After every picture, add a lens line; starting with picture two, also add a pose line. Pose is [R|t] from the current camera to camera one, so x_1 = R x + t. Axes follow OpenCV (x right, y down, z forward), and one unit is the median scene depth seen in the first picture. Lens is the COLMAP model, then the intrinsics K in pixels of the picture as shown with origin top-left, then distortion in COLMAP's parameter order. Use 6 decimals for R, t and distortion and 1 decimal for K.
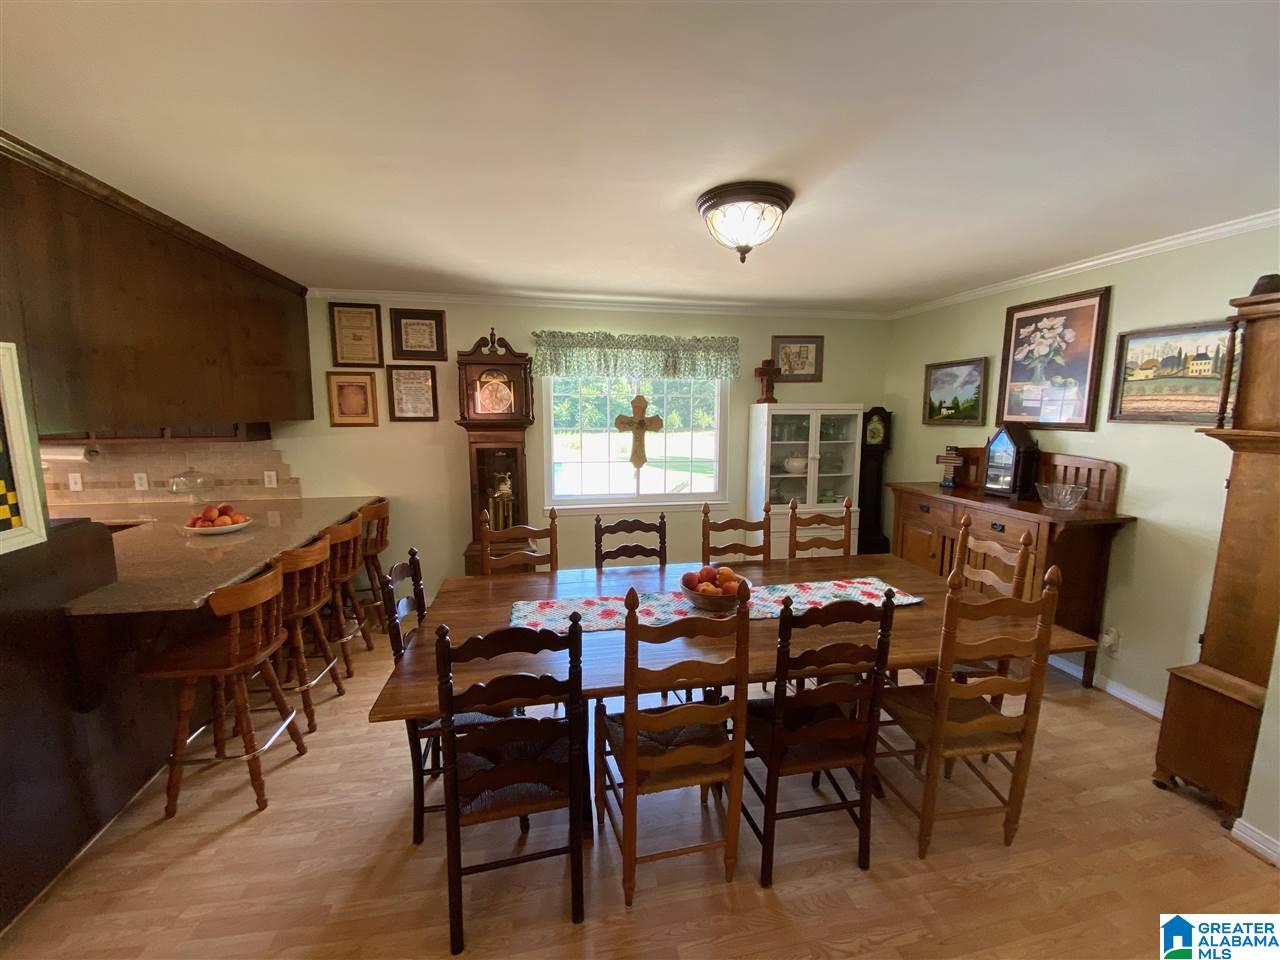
lens RADIAL K [[505.6, 0, 640.0], [0, 505.6, 480.0], [0, 0, 1]] dist [0.032858, -0.024486]
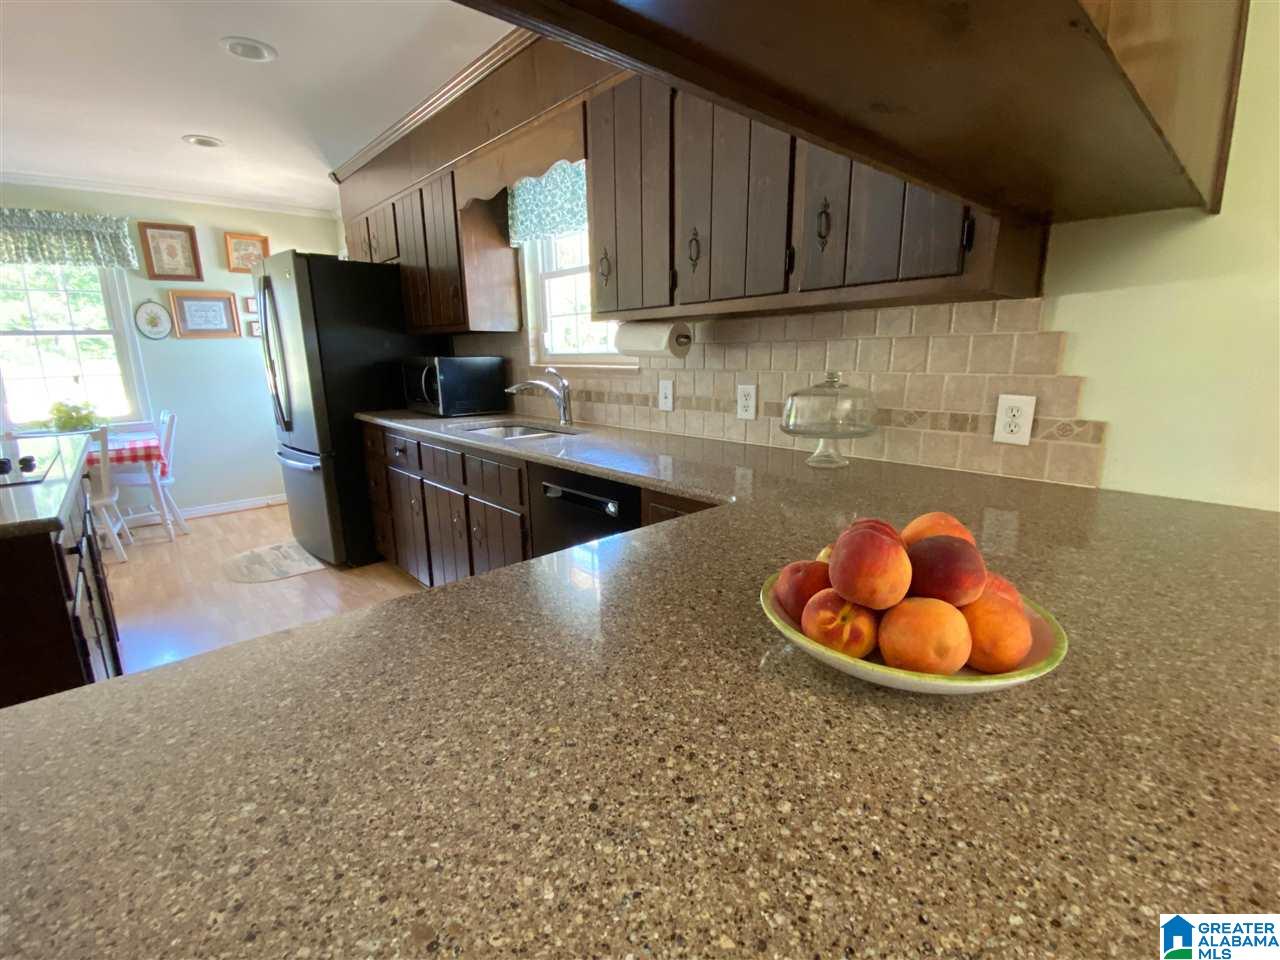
lens RADIAL K [[583.7, 0, 640.0], [0, 583.7, 480.0], [0, 0, 1]] dist [0.000722, 0.000016]
pose [[0.506592, 0.171992, -0.844857, -0.463770], [-0.101090, 0.984991, 0.139904, 0.007886], [0.856239, 0.014533, 0.516375, 0.533649]]
